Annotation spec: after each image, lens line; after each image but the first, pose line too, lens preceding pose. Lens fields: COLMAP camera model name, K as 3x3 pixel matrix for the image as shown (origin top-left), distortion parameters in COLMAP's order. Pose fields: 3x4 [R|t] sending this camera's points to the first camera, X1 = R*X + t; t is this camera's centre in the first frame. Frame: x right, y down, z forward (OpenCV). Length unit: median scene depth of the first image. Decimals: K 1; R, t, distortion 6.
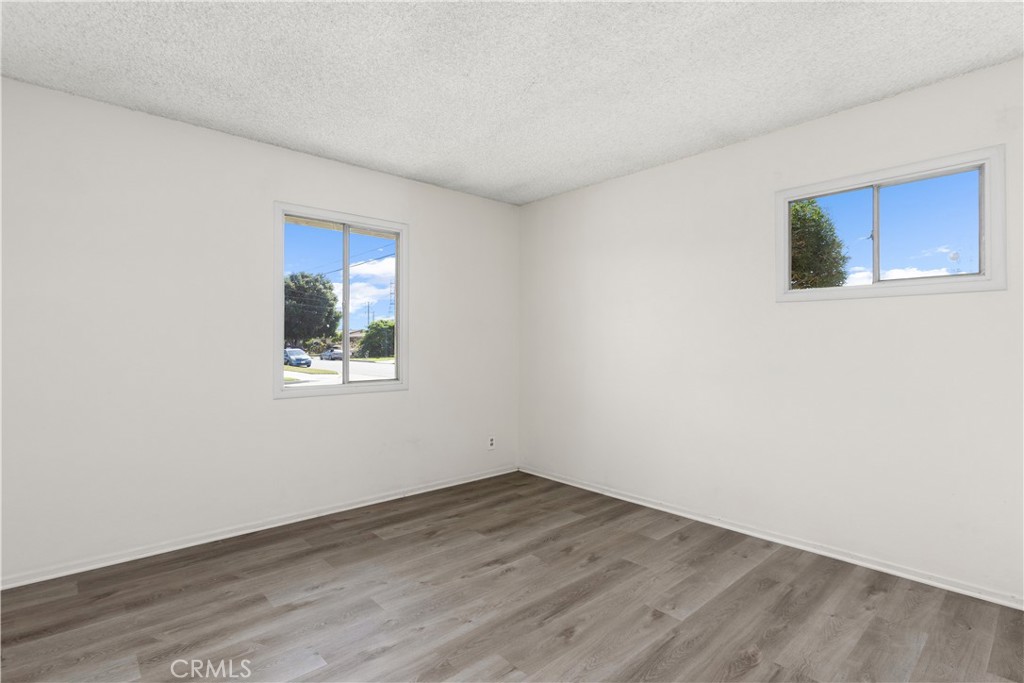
lens RADIAL K [[493.5, 0, 512.0], [0, 493.5, 341.5], [0, 0, 1]] dist [-0.077326, 0.000088]
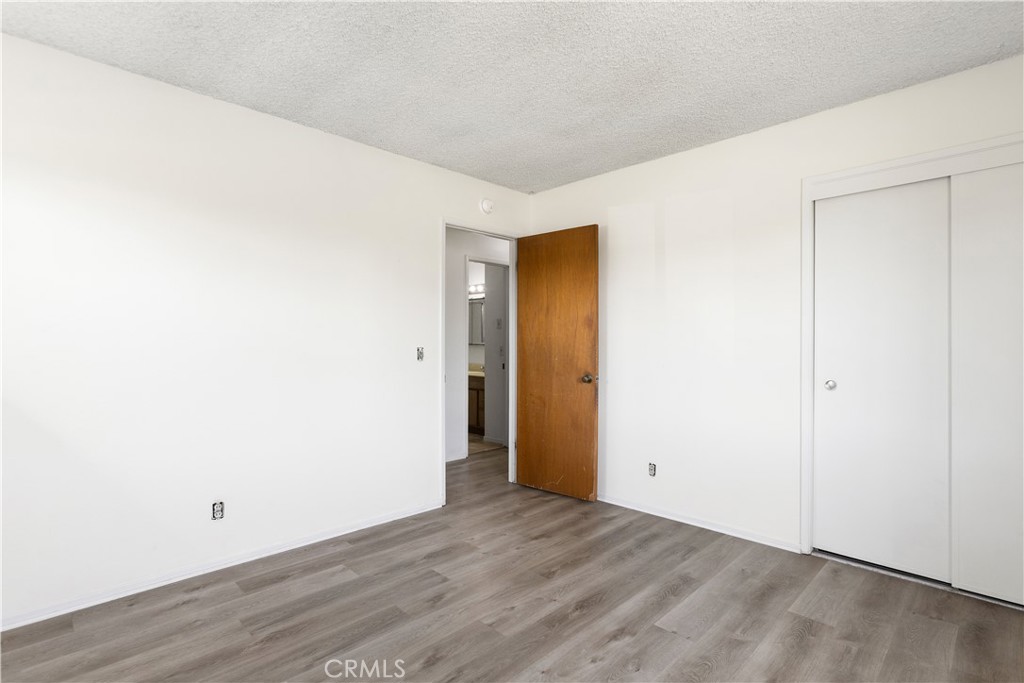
lens RADIAL K [[493.5, 0, 512.0], [0, 493.5, 341.5], [0, 0, 1]] dist [-0.077326, 0.000088]
pose [[-0.999004, -0.005165, -0.044329, 0.007549], [-0.004937, 0.999974, -0.005266, 0.003749], [0.044355, -0.005042, -0.999003, 2.029171]]
